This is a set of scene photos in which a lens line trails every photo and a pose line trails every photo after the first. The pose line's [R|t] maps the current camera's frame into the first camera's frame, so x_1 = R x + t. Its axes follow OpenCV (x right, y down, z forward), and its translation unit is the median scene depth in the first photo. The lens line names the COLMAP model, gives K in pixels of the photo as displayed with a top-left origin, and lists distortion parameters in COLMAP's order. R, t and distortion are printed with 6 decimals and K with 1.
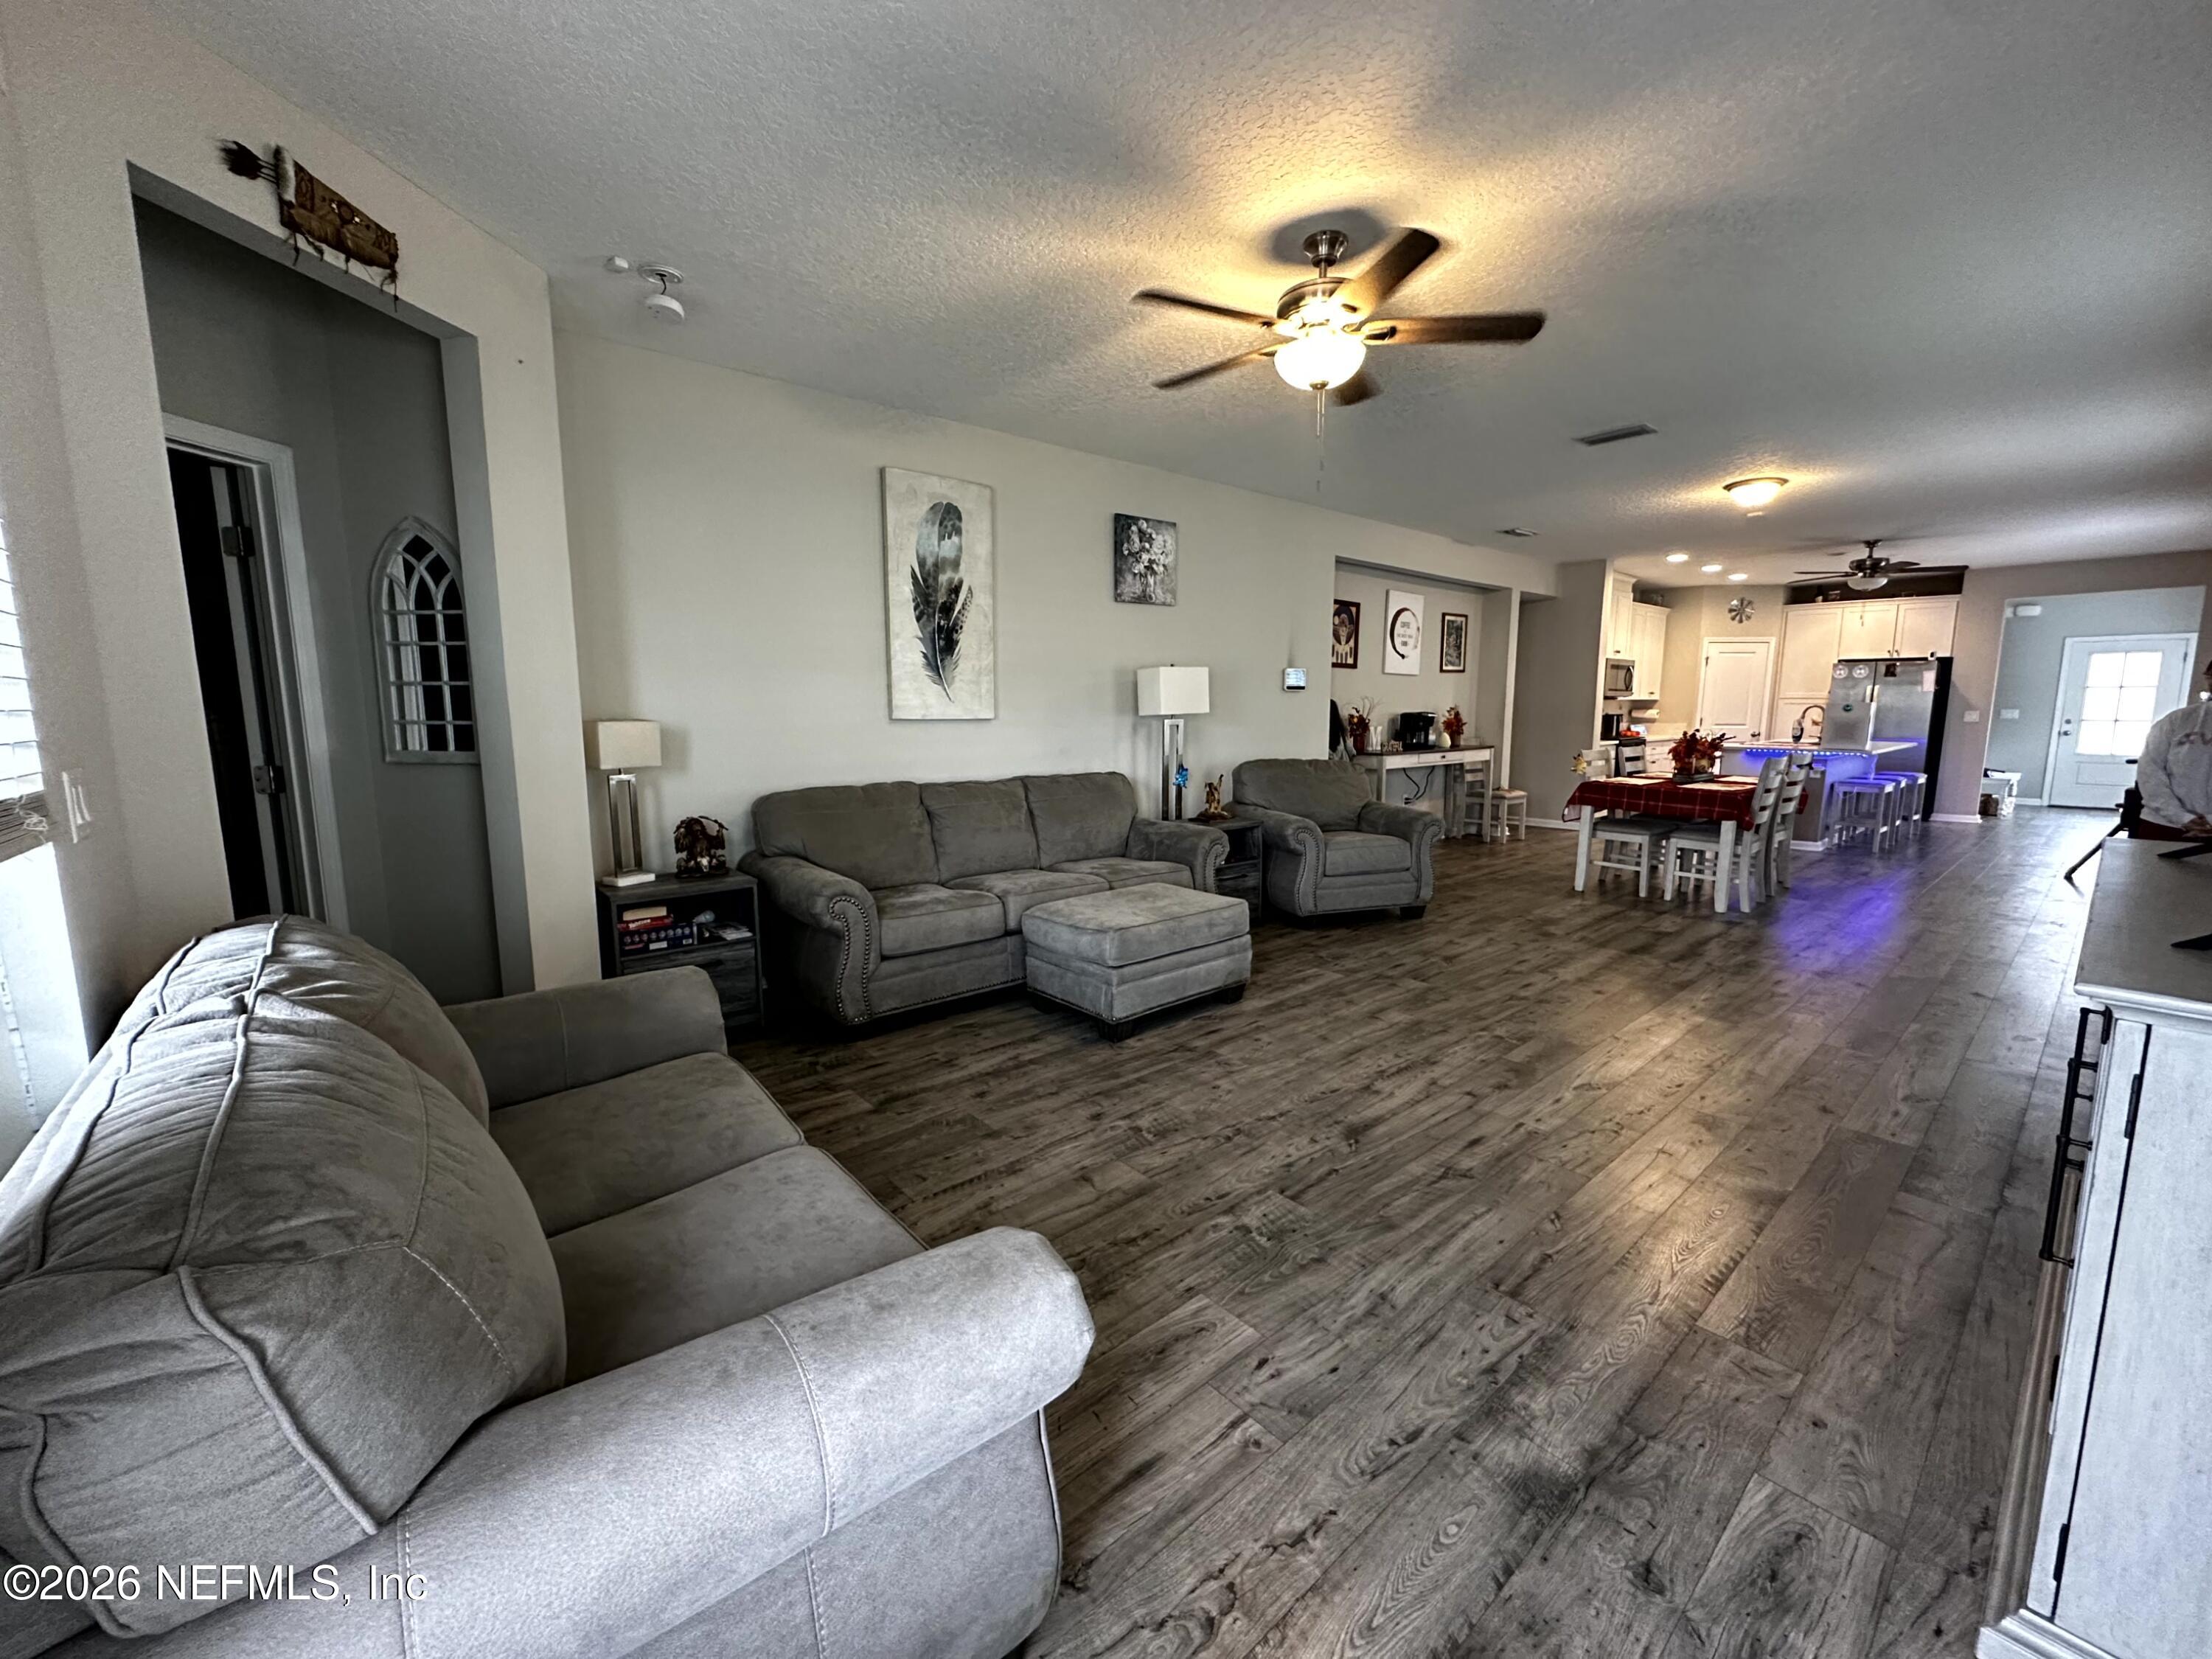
lens RADIAL K [[881.9, 0, 1114.3], [0, 881.9, 823.0], [0, 0, 1]] dist [-0.004591, 0.000802]
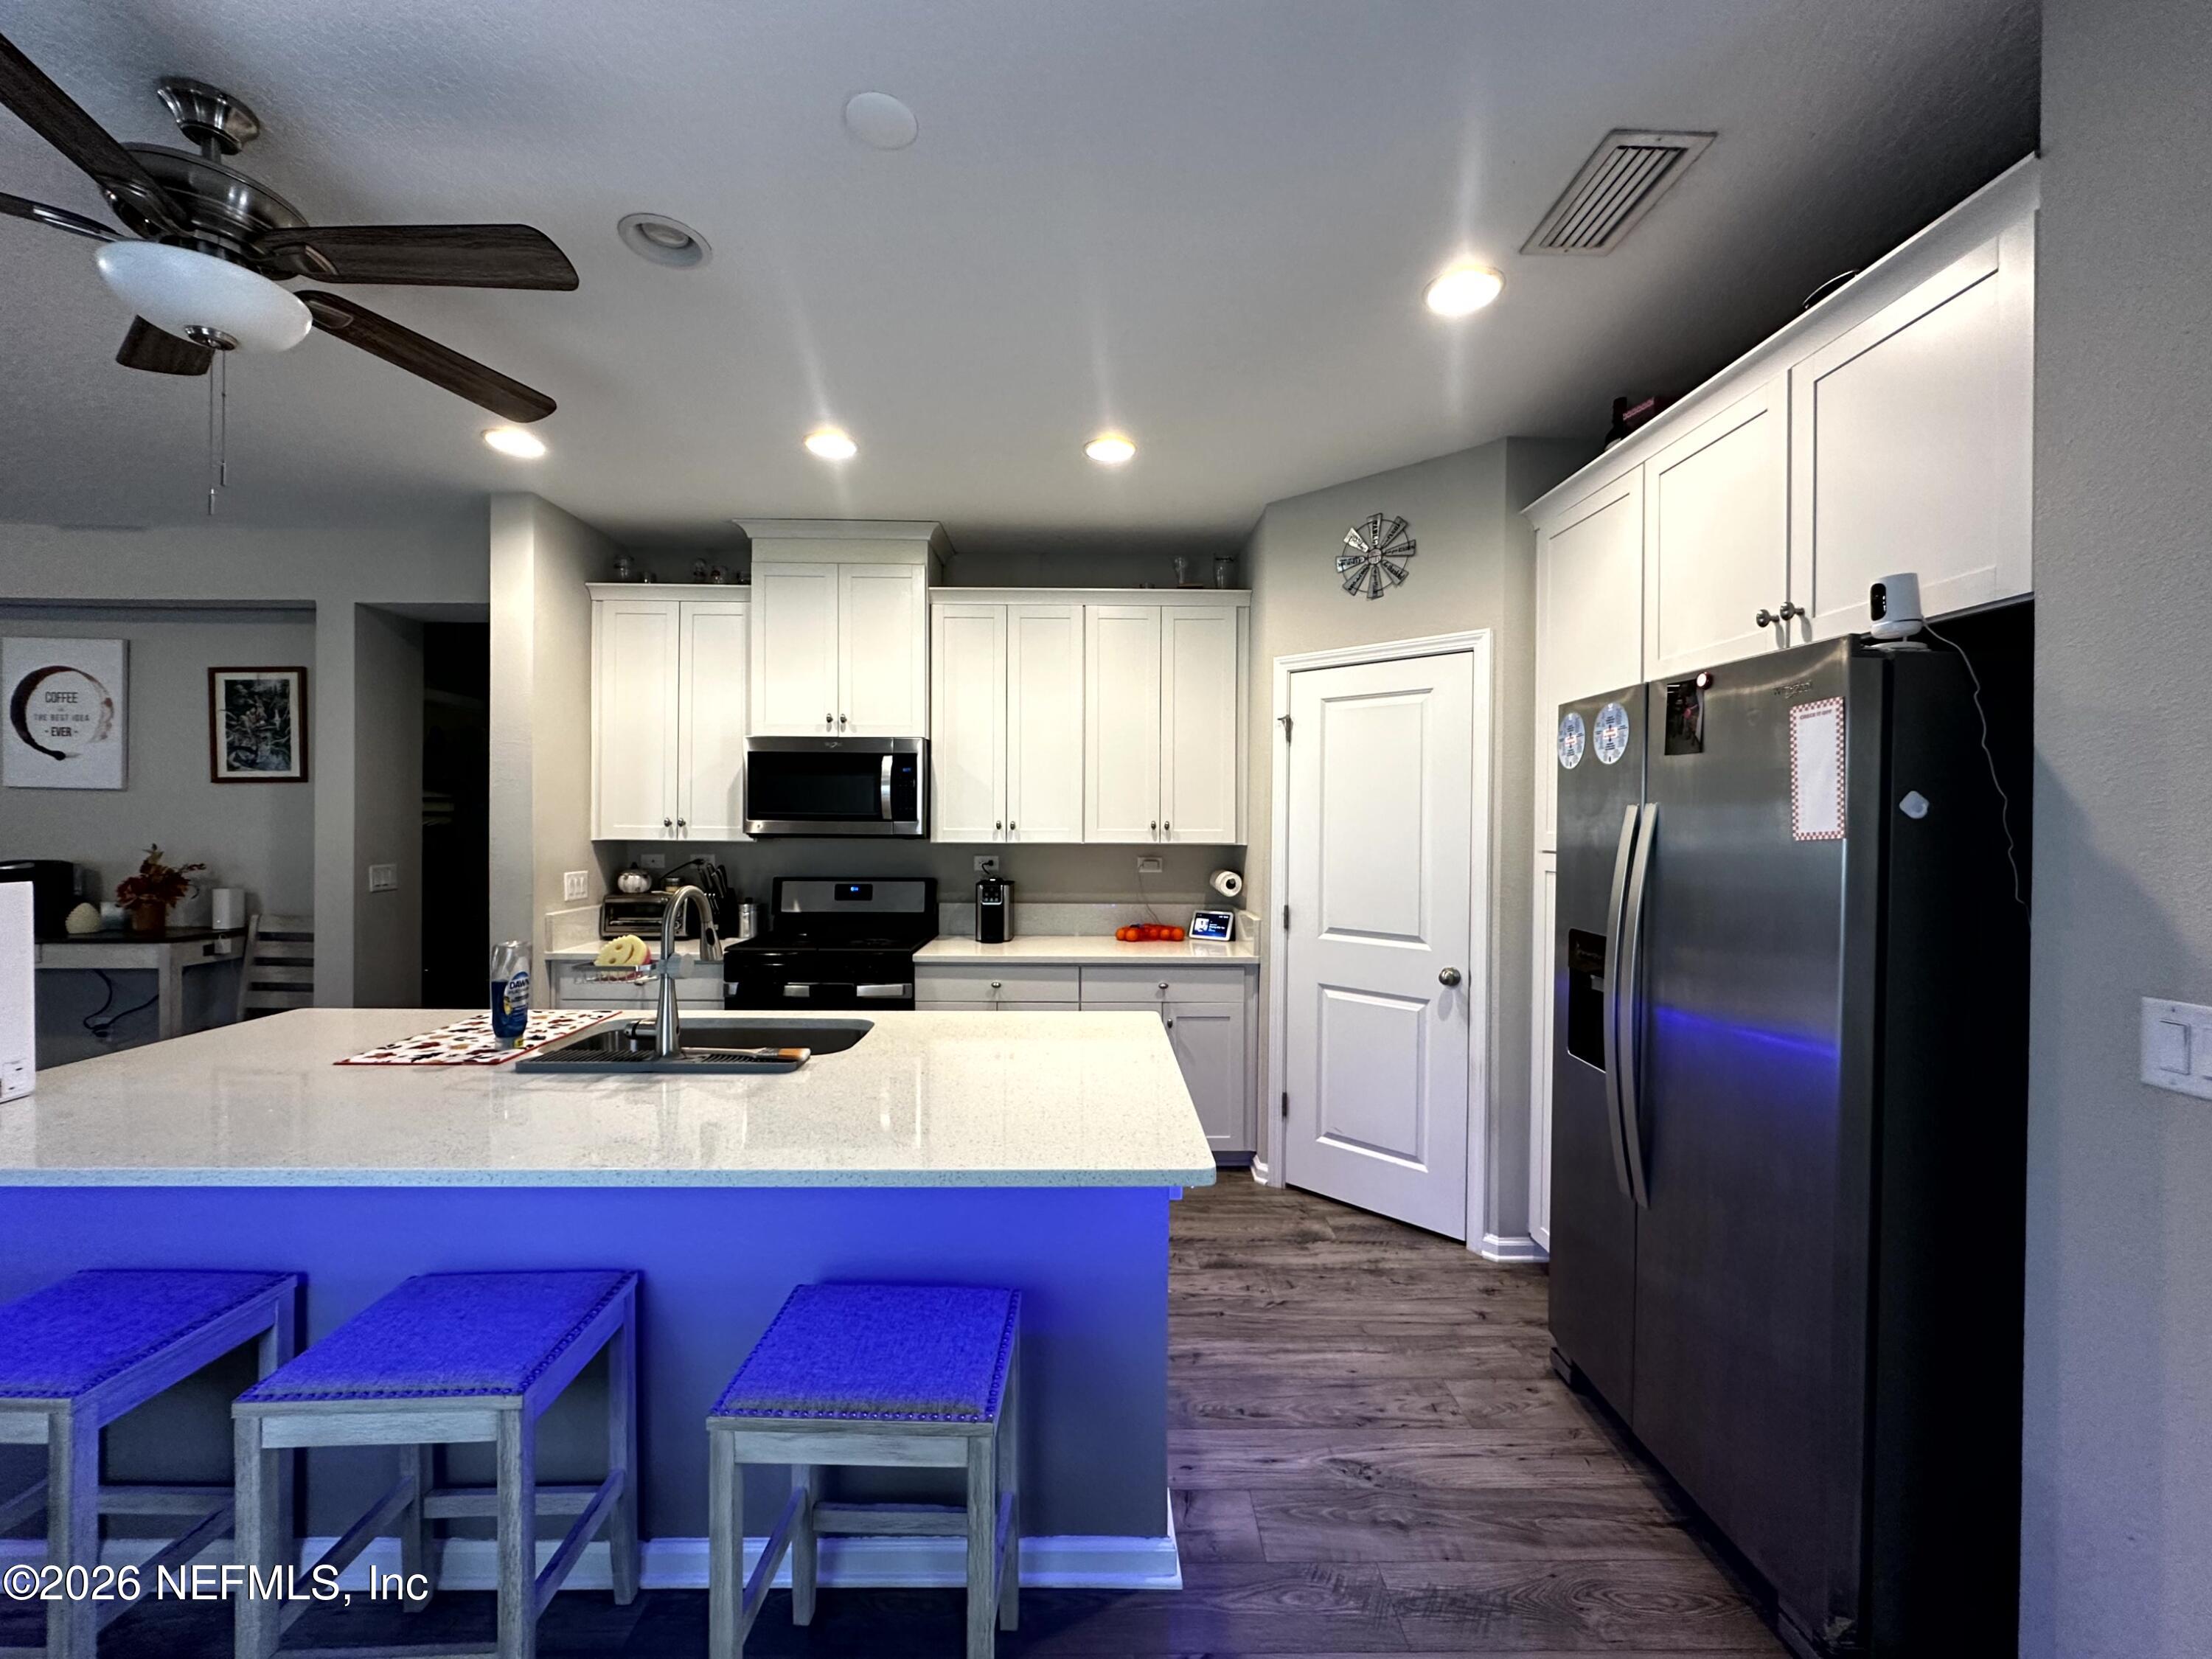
lens RADIAL K [[881.9, 0, 1112.3], [0, 881.9, 825.3], [0, 0, 1]] dist [-0.004591, 0.000802]
pose [[0.770158, 0.010988, -0.637759, 1.751000], [-0.094048, 0.990880, -0.096501, -0.236125], [0.630882, 0.134301, 0.764167, 1.517342]]
